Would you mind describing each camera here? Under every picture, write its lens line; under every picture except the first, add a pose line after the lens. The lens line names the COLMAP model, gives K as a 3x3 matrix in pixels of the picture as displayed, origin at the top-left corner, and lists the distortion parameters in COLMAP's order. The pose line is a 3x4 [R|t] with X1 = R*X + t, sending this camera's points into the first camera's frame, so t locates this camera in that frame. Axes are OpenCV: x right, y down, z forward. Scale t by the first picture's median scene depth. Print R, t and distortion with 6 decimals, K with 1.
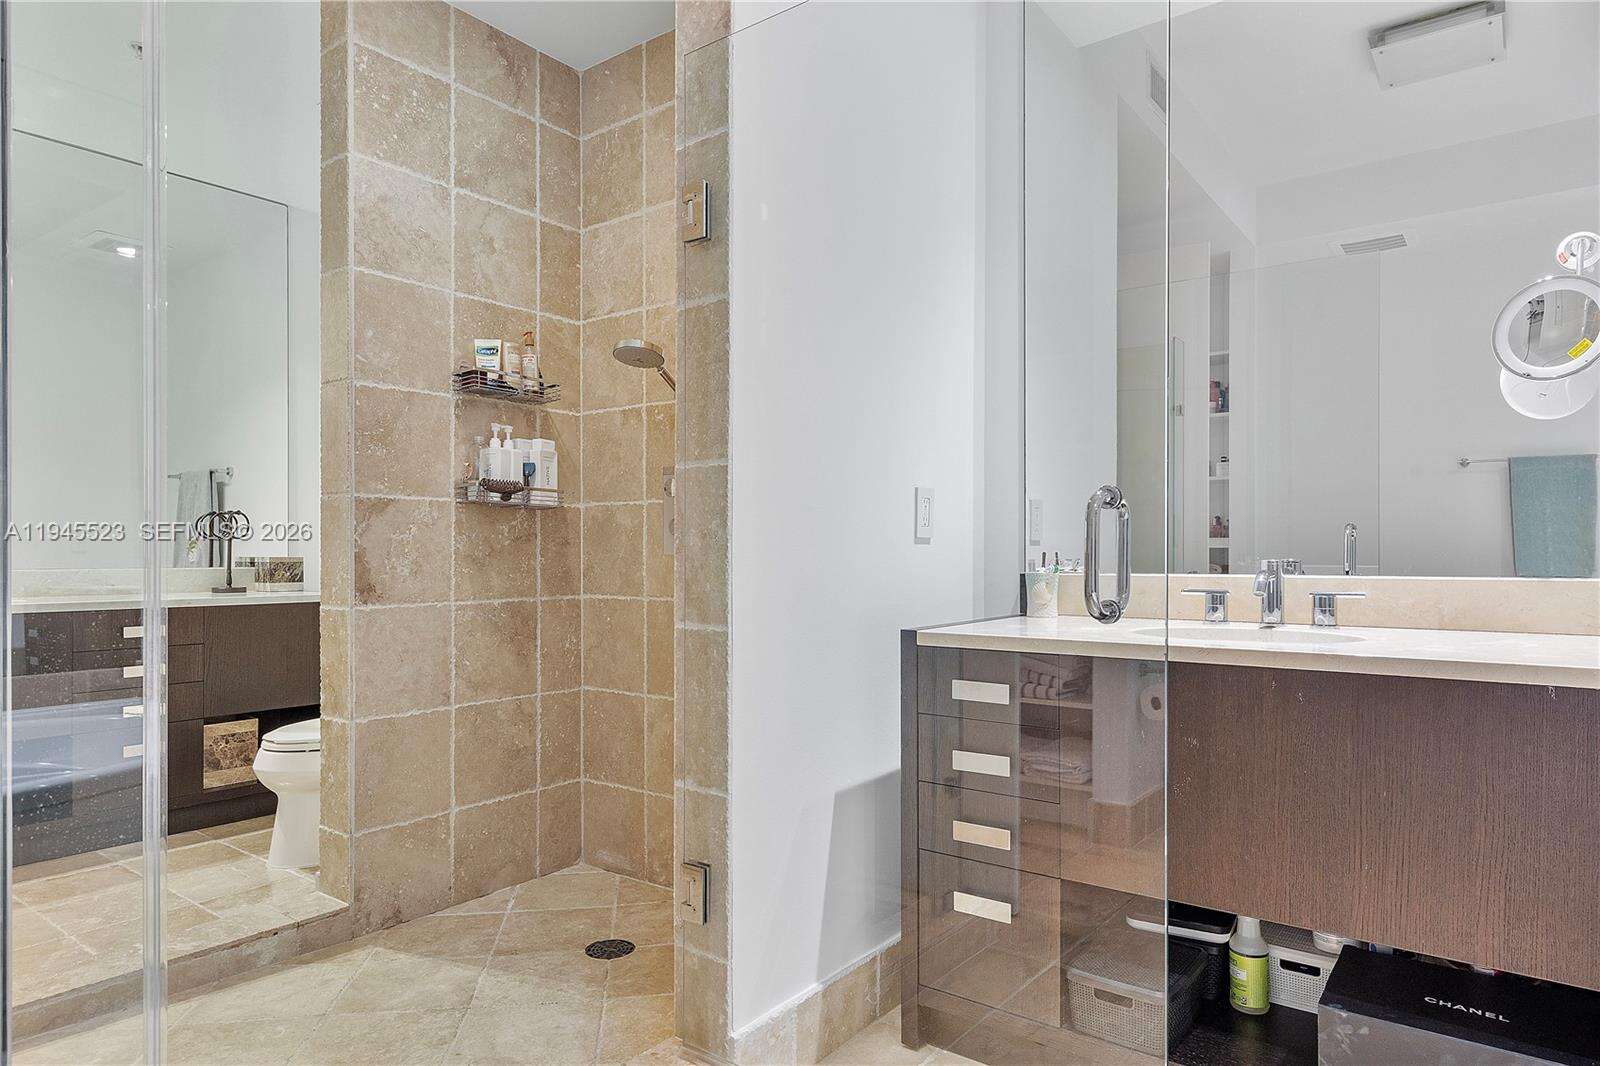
lens RADIAL K [[963.6, 0, 799.9], [0, 963.6, 554.7], [0, 0, 1]] dist [0.001498, 0.000492]
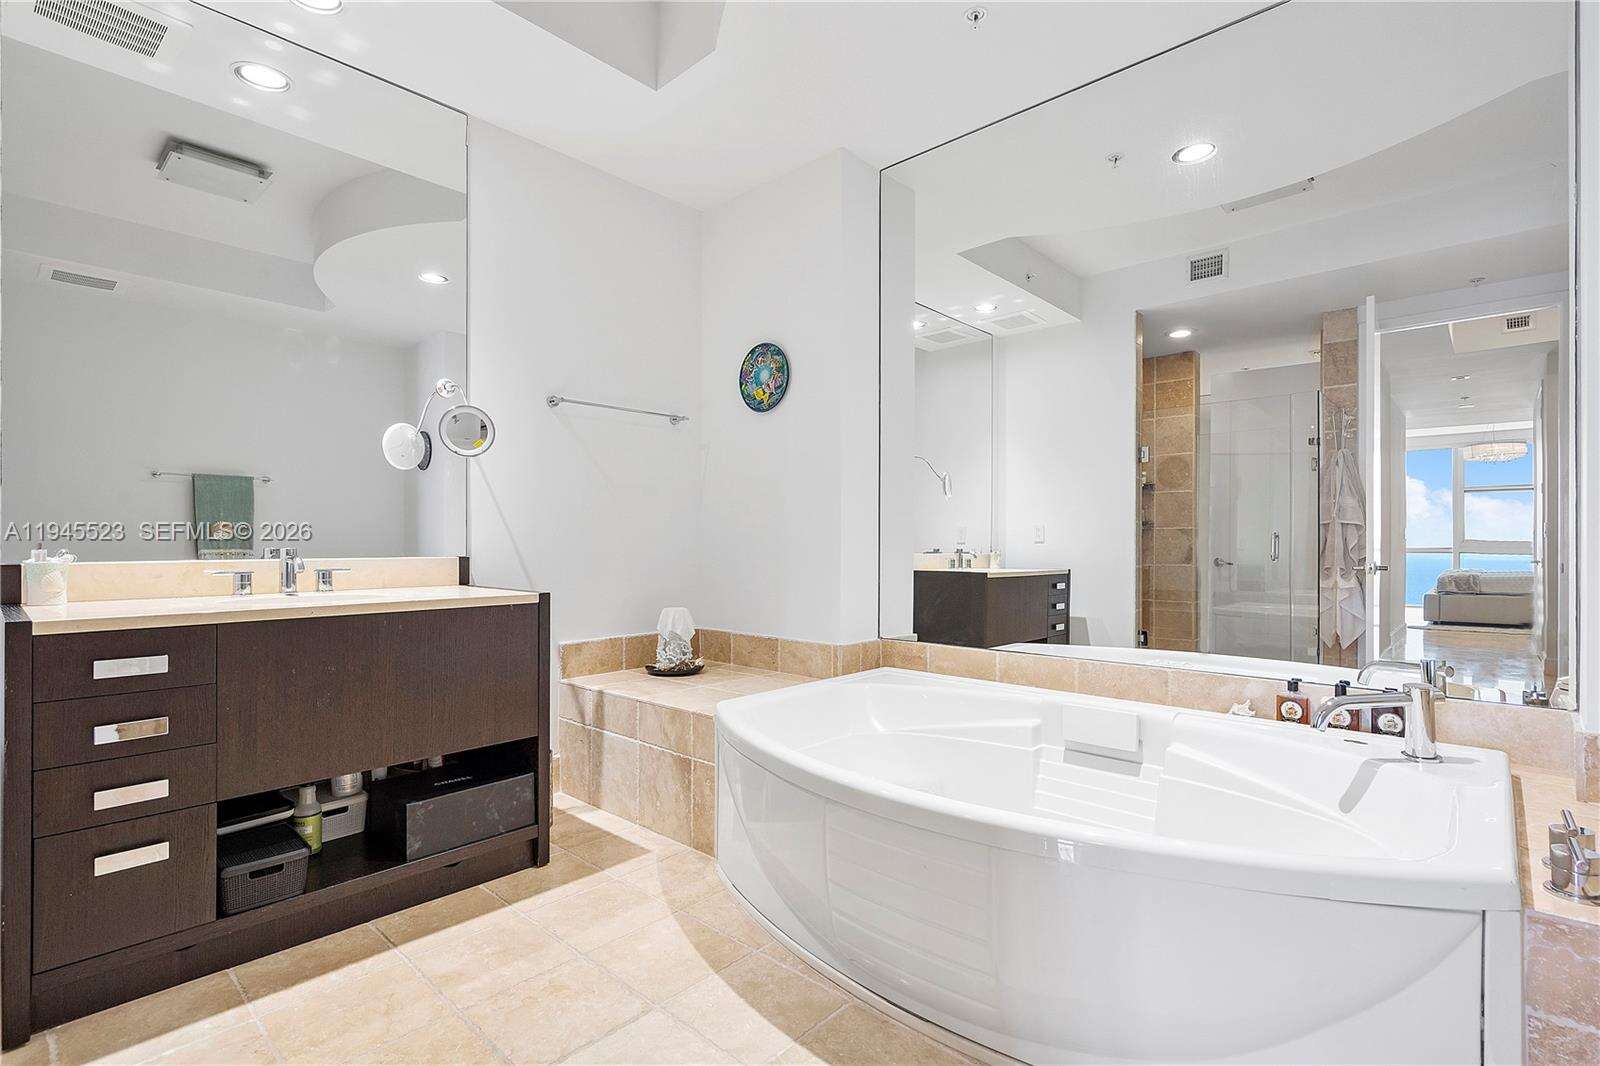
lens RADIAL K [[750.1, 0, 797.2], [0, 750.1, 542.1], [0, 0, 1]] dist [-0.000503, -0.001057]
pose [[0.100282, 0.003097, 0.994954, -0.591982], [0.001859, 0.999993, -0.003300, 0.001226], [-0.994957, 0.002181, 0.100275, 0.138499]]
